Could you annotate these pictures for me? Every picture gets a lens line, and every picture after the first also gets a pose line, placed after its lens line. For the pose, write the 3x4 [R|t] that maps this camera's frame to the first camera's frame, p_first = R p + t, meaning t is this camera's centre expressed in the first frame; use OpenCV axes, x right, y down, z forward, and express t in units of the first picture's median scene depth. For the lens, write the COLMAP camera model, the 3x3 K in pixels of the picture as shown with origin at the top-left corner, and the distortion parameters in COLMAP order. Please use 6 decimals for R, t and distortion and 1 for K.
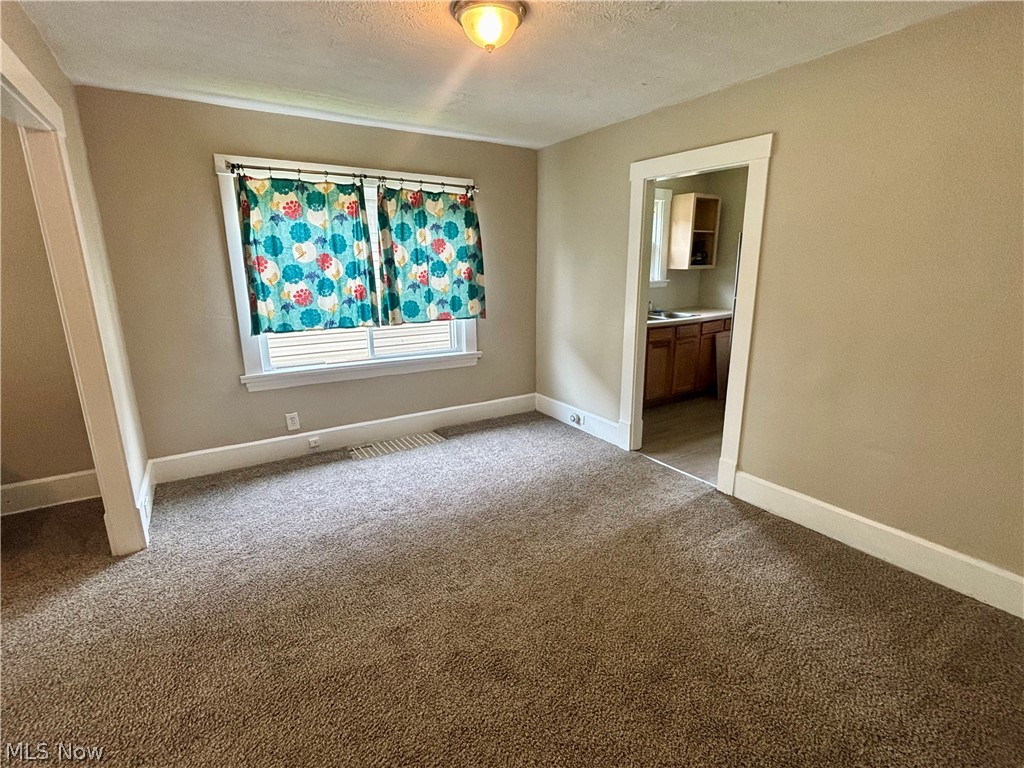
lens RADIAL K [[486.2, 0, 511.2], [0, 486.2, 385.5], [0, 0, 1]] dist [0.004477, -0.000648]
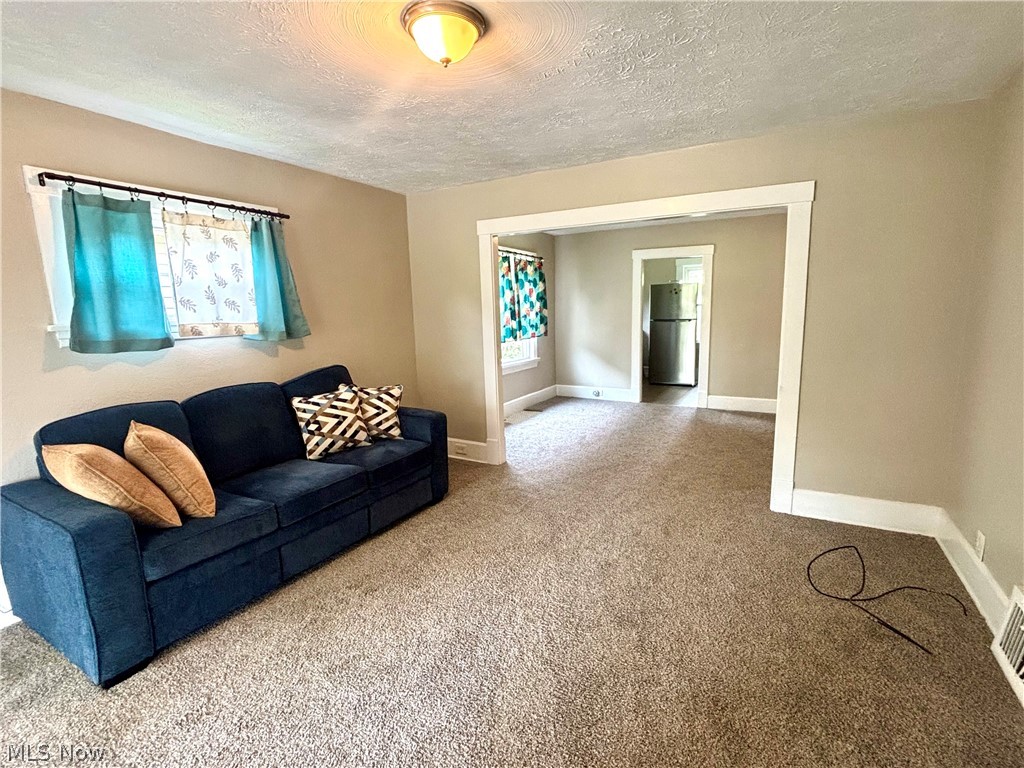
lens RADIAL K [[486.2, 0, 511.5], [0, 486.2, 381.8], [0, 0, 1]] dist [0.004477, -0.000648]
pose [[0.881401, -0.084550, 0.464741, -1.058048], [0.127995, 0.989792, -0.062676, 0.113811], [-0.454698, 0.114727, 0.883226, -0.412887]]
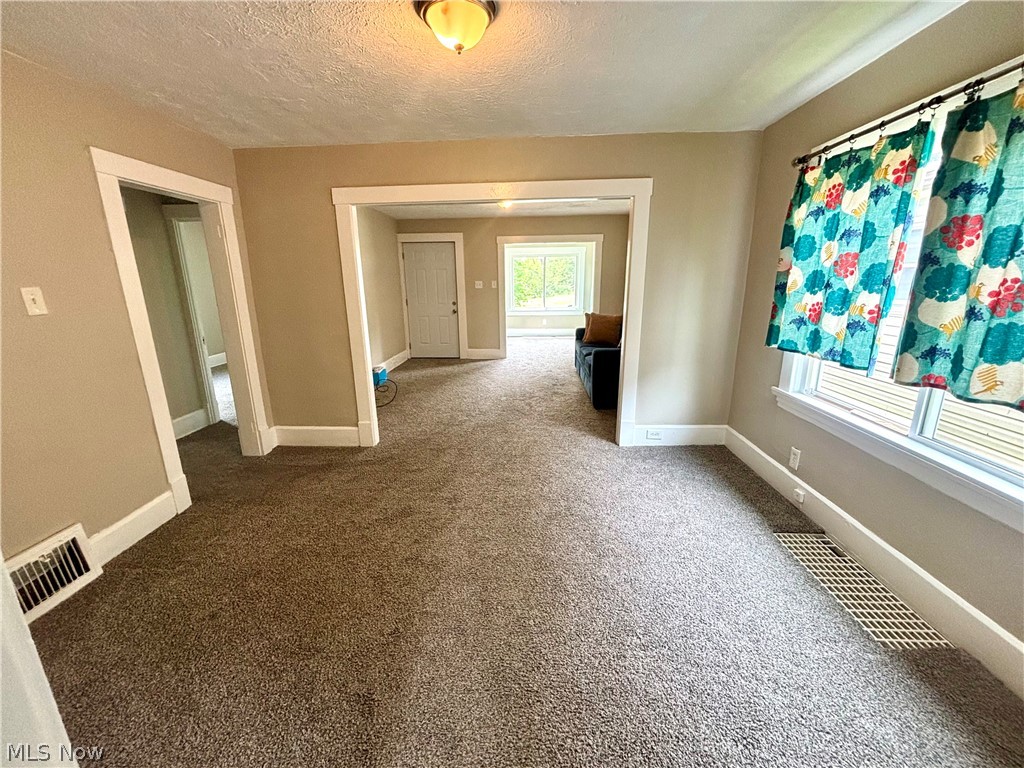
lens RADIAL K [[412.1, 0, 509.5], [0, 412.1, 385.9], [0, 0, 1]] dist [0.000798, -0.000256]
pose [[-0.570555, 0.225339, -0.789740, 0.362974], [-0.175651, 0.905886, 0.385380, -0.226433], [0.802255, 0.358599, -0.477277, 0.900347]]
